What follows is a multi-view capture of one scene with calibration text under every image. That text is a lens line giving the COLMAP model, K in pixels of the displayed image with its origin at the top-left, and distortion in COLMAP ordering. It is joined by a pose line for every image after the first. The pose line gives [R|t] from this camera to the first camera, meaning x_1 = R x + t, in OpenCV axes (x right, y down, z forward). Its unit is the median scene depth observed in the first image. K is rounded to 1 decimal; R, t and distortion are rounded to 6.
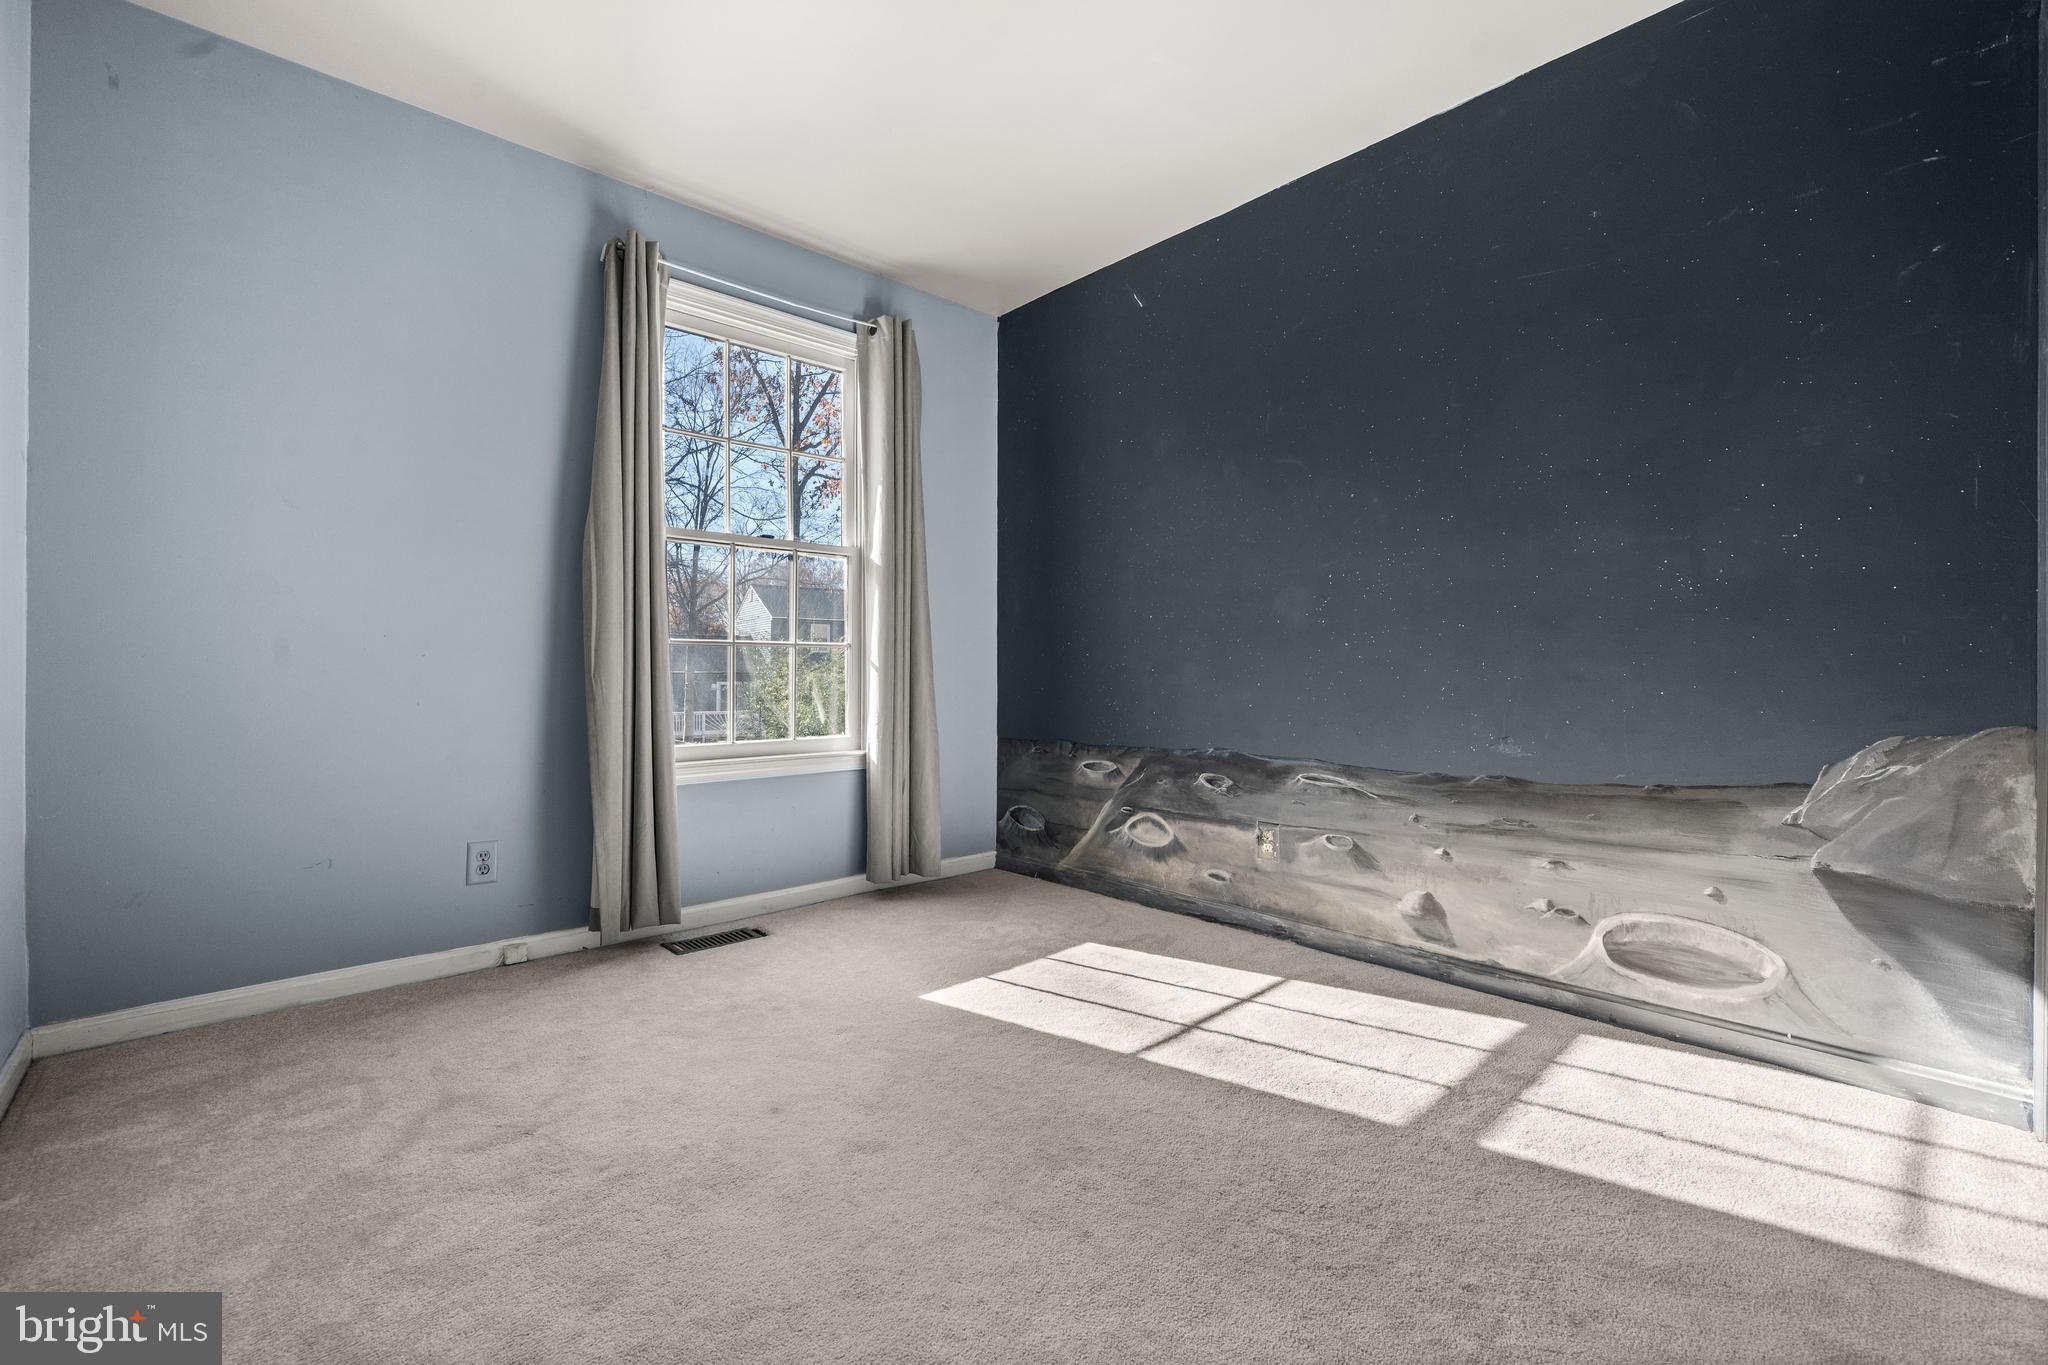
lens RADIAL K [[871.6, 0, 1025.6], [0, 871.6, 667.1], [0, 0, 1]] dist [0.000845, -0.000056]
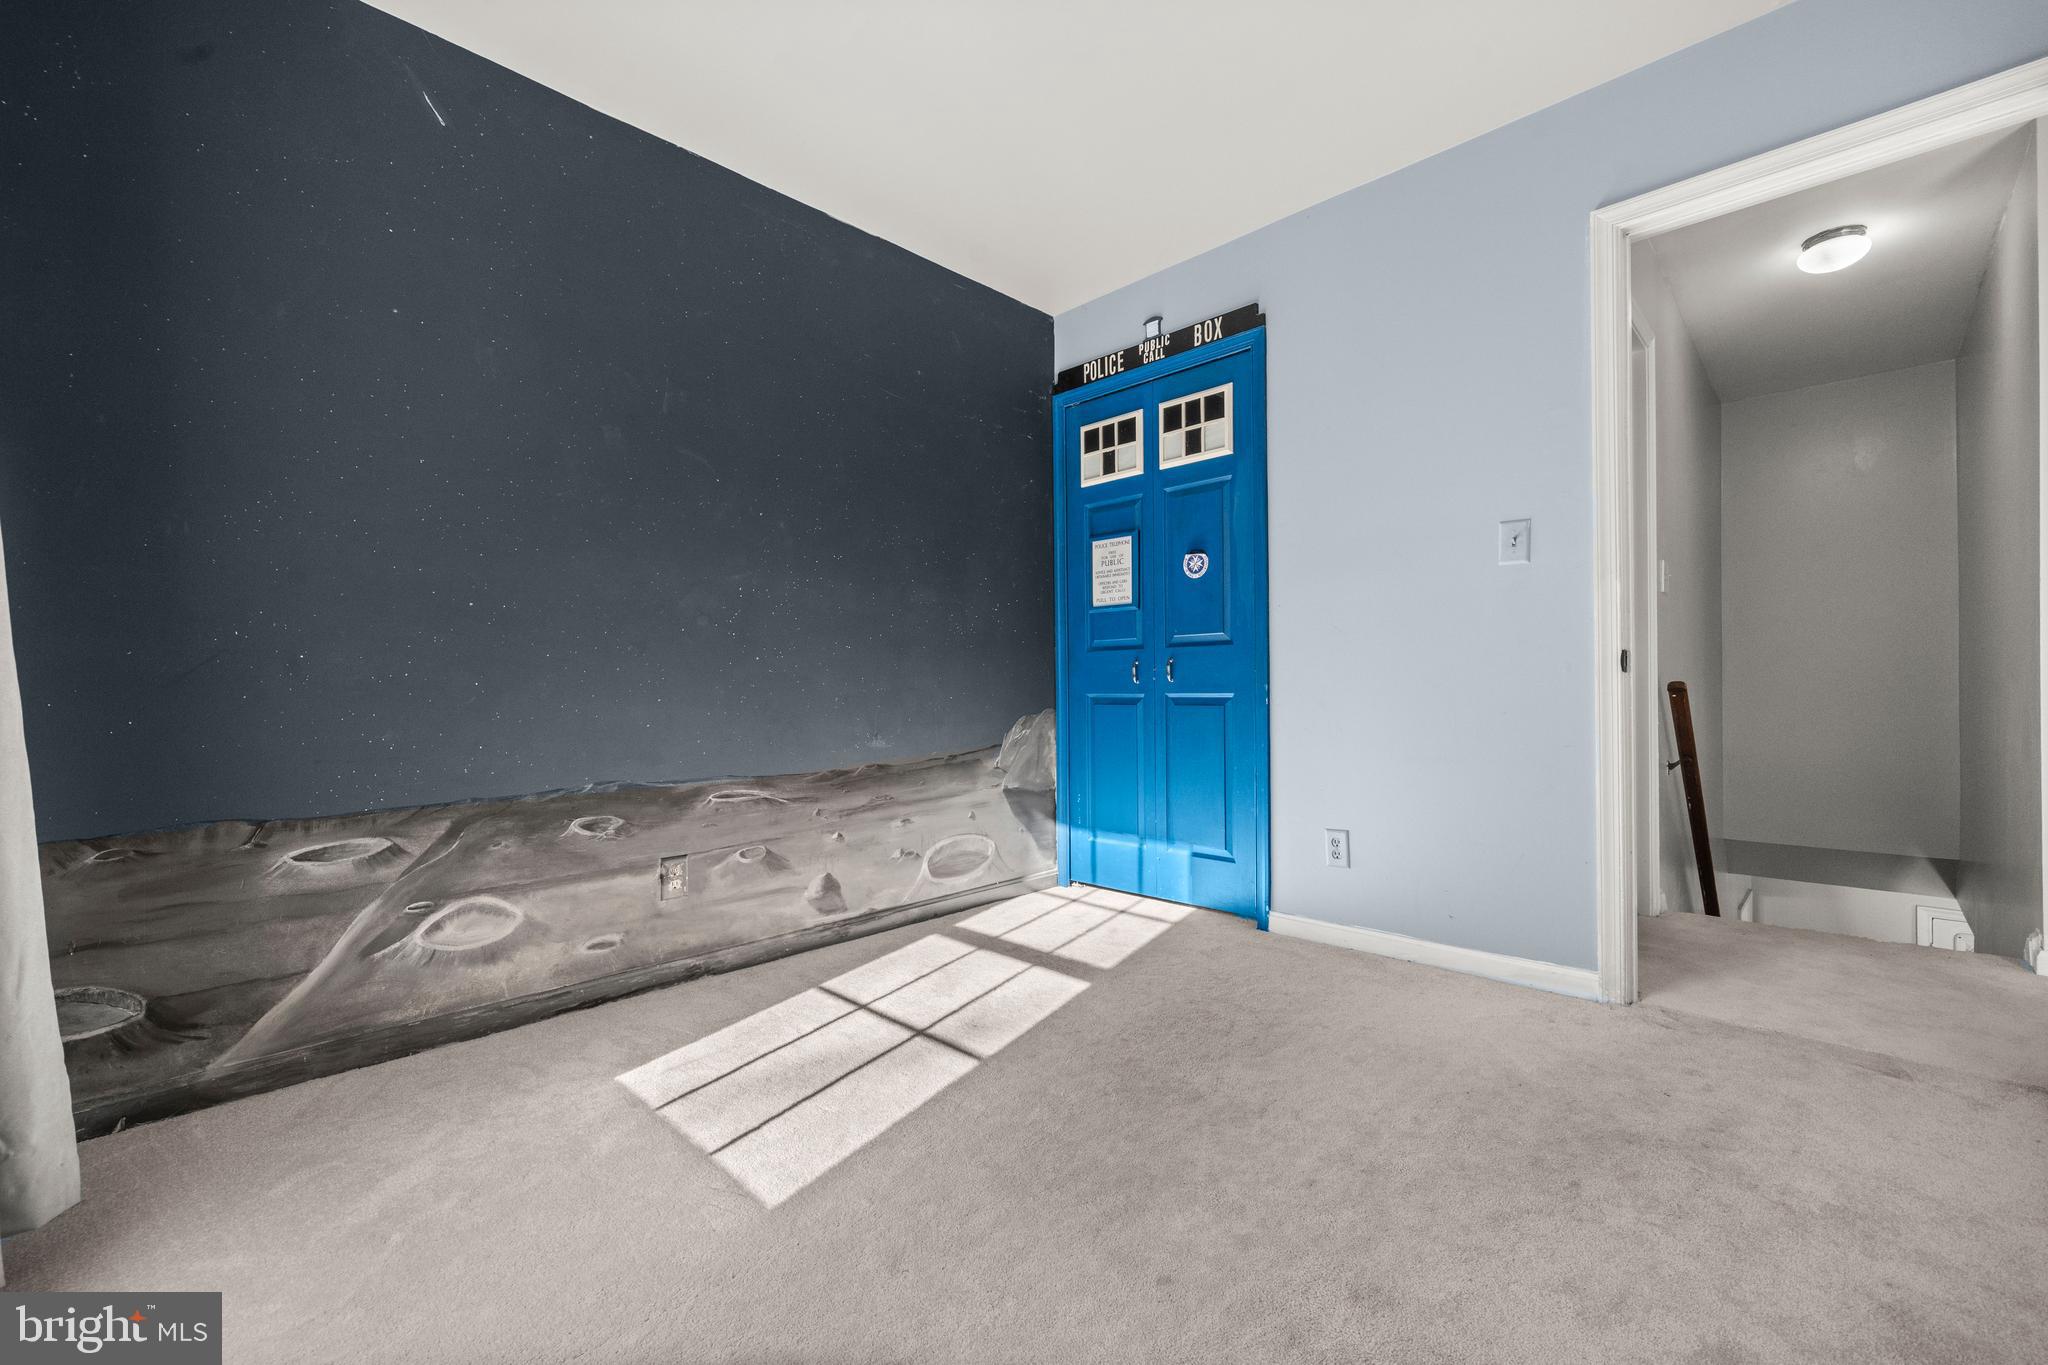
lens RADIAL K [[846.4, 0, 1024.0], [0, 846.4, 682.5], [0, 0, 1]] dist [-0.000363, -0.000106]
pose [[-0.054985, 0.002585, 0.998484, -0.659323], [0.000196, 0.999997, -0.002578, 0.005066], [-0.998487, 0.000054, -0.054985, 0.765351]]
